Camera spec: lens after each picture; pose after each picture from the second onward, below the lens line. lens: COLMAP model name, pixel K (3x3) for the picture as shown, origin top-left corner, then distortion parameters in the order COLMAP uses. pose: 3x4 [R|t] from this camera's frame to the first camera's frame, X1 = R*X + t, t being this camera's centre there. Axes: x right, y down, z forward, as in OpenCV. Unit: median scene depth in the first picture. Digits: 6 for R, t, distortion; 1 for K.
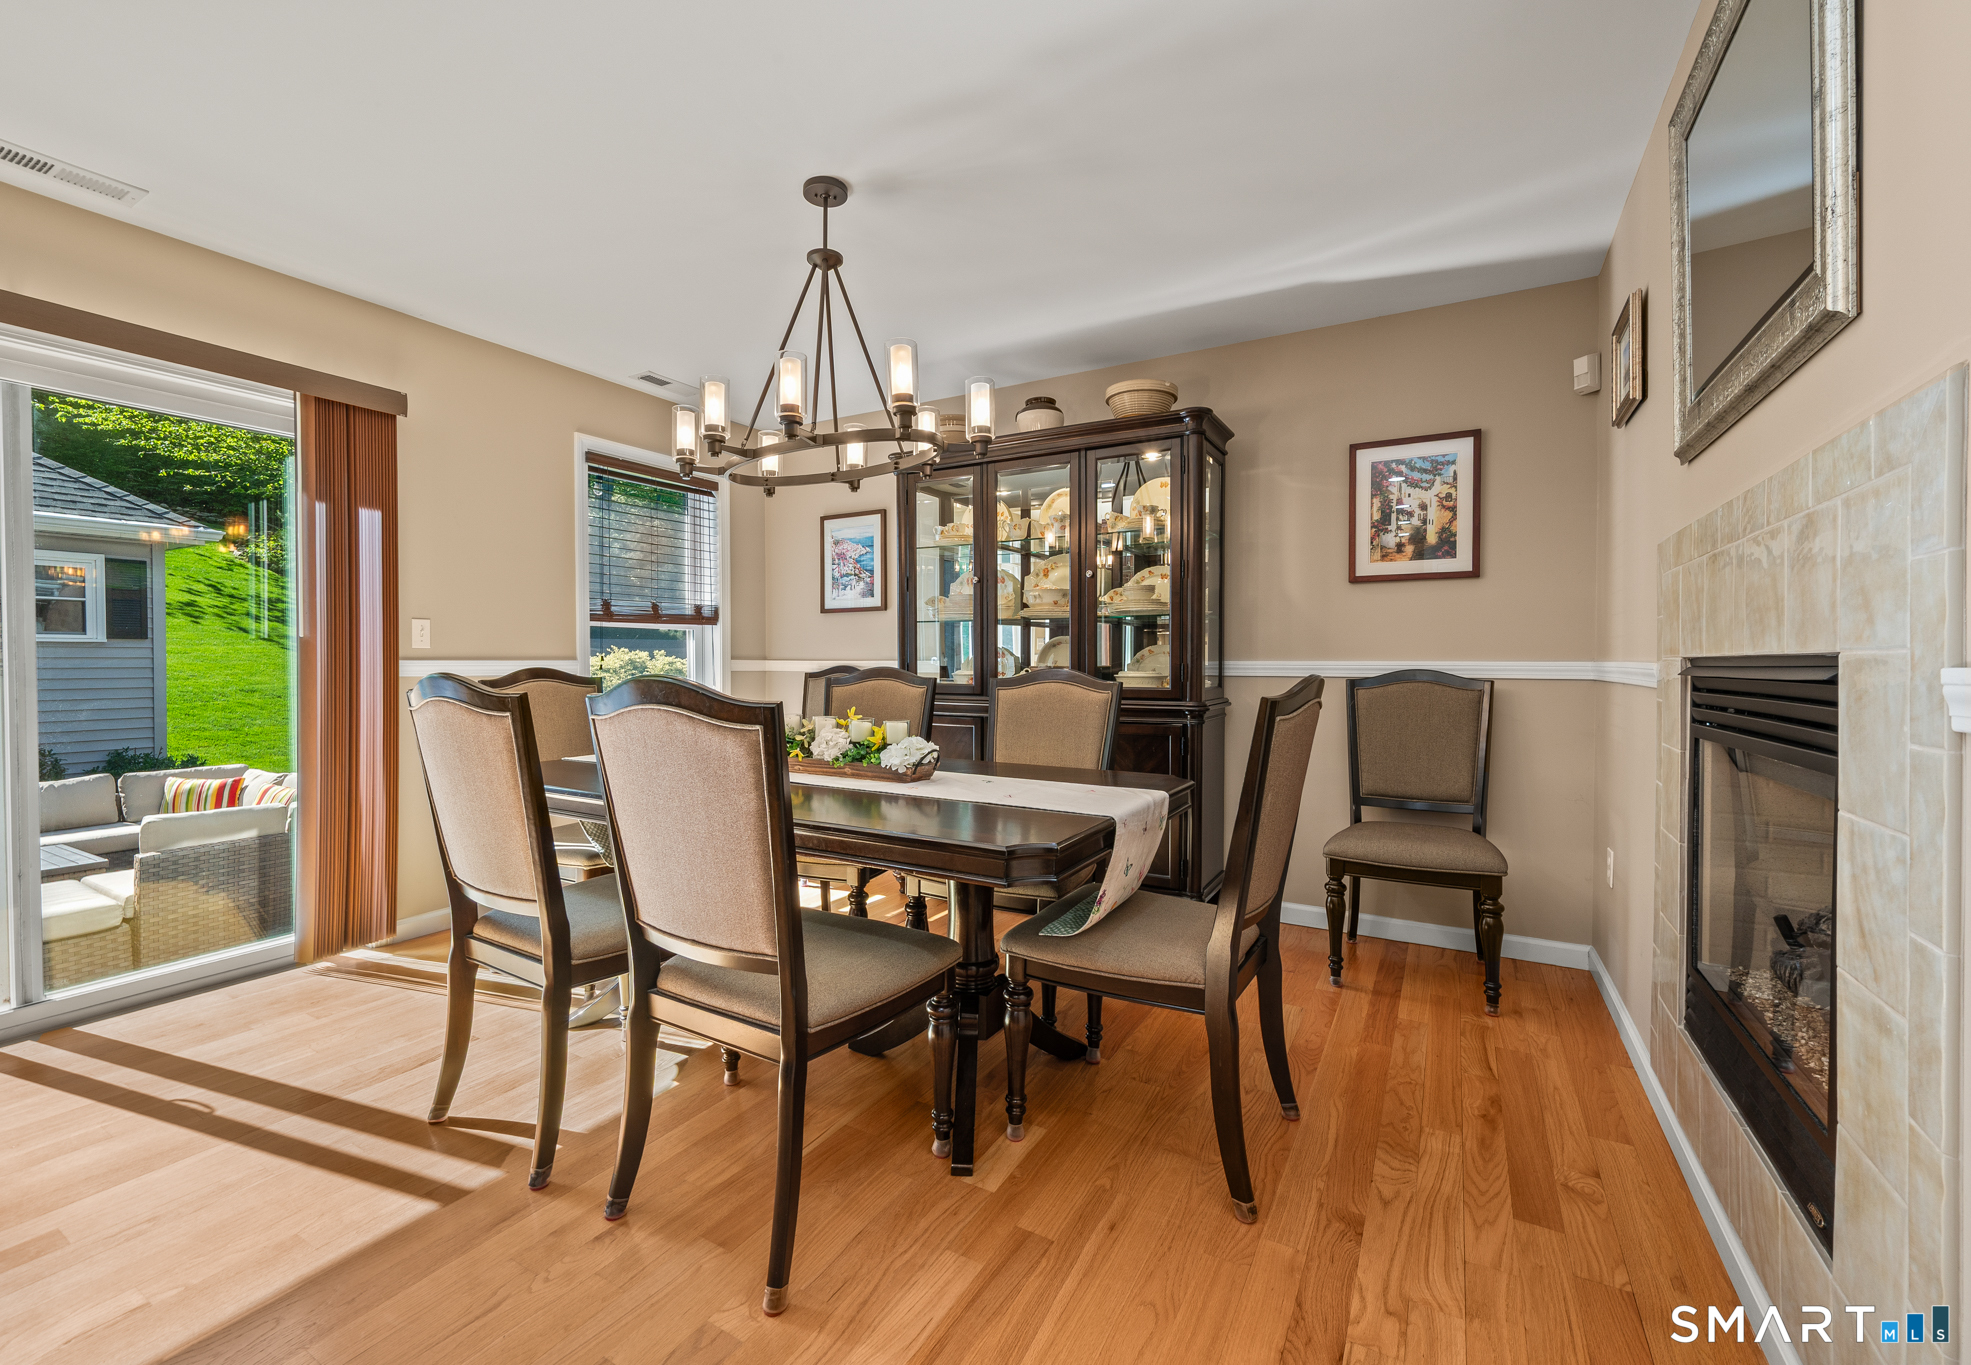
lens RADIAL K [[802.4, 0, 982.0], [0, 802.4, 676.9], [0, 0, 1]] dist [-0.000804, 0.000257]
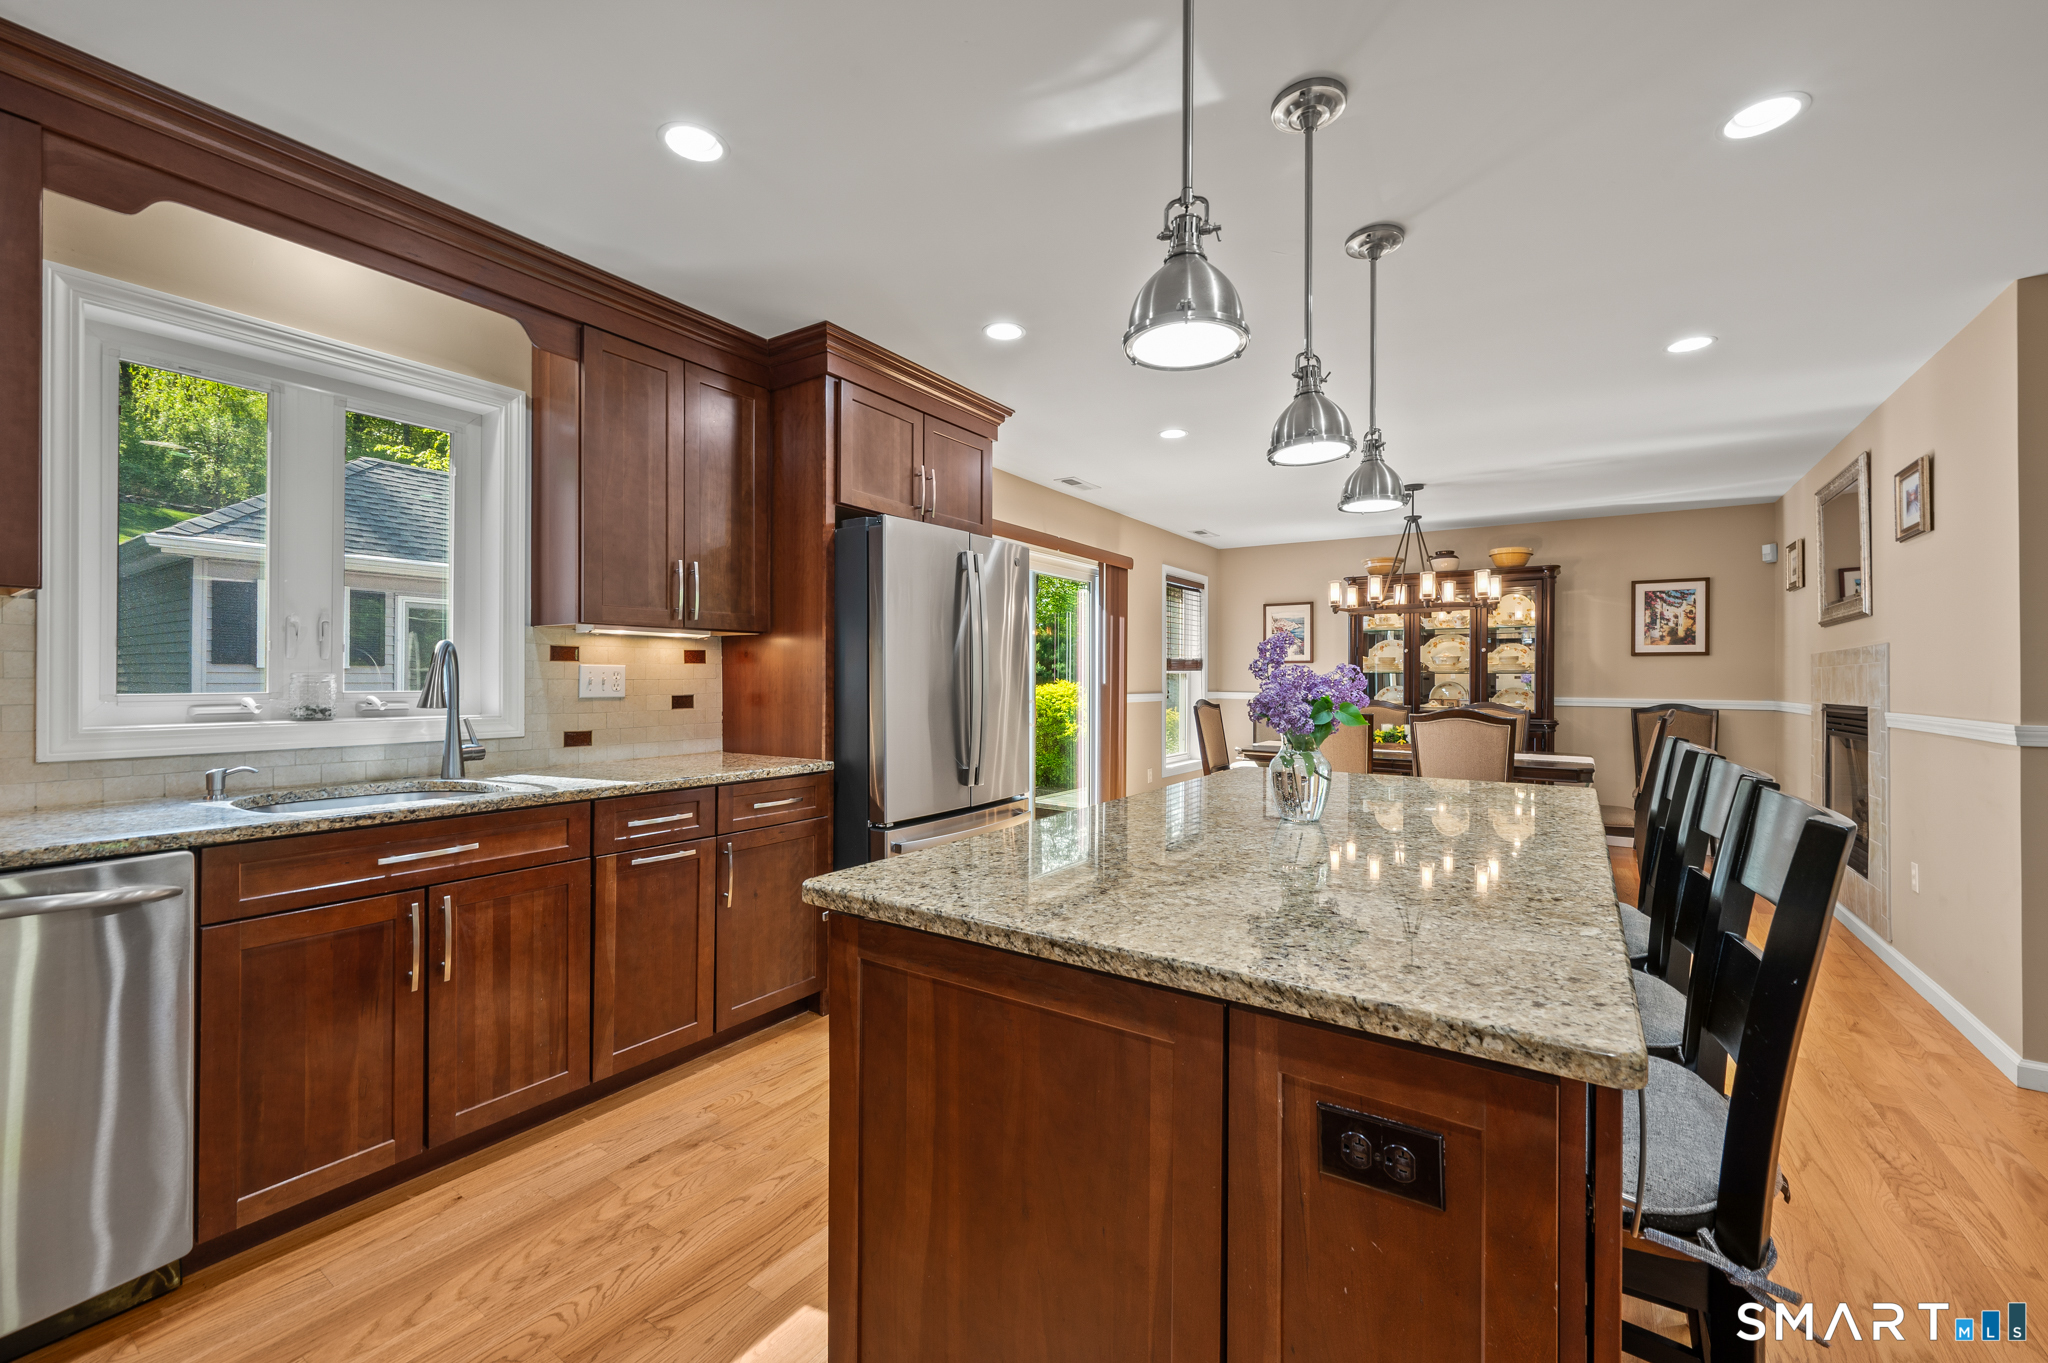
lens RADIAL K [[810.7, 0, 1027.7], [0, 810.7, 676.8], [0, 0, 1]] dist [0.000391, -0.000030]
pose [[0.998034, 0.007108, -0.062265, -0.847787], [-0.008381, 0.999760, -0.020217, -0.020840], [0.062106, 0.020699, 0.997855, -0.987263]]
